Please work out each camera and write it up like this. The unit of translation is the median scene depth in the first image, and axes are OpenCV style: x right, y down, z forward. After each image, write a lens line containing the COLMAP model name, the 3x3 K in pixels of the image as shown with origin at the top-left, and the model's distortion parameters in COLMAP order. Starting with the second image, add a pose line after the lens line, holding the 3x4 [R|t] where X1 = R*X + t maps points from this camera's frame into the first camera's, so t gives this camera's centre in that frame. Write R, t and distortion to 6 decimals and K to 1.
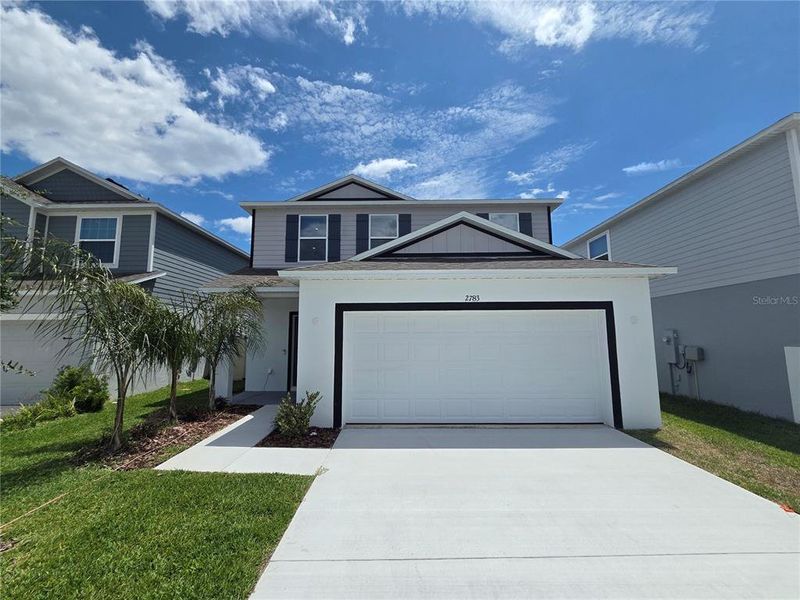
lens RADIAL K [[329.0, 0, 398.0], [0, 329.0, 304.4], [0, 0, 1]] dist [0.025981, -0.012870]
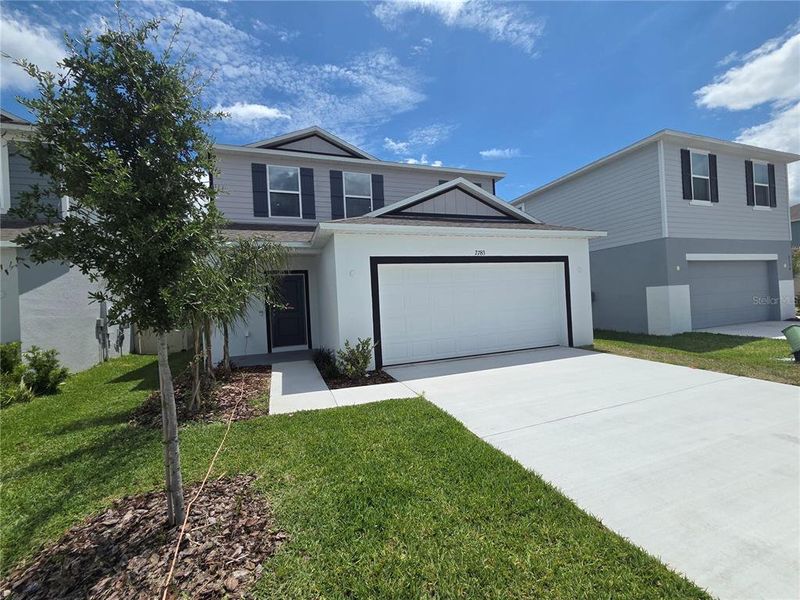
lens RADIAL K [[327.6, 0, 395.6], [0, 327.6, 300.8], [0, 0, 1]] dist [-0.000316, -0.000632]
pose [[0.937143, -0.042147, 0.346392, -0.256823], [0.011870, 0.995955, 0.089069, 0.024266], [-0.348744, -0.079358, 0.933852, -0.010218]]
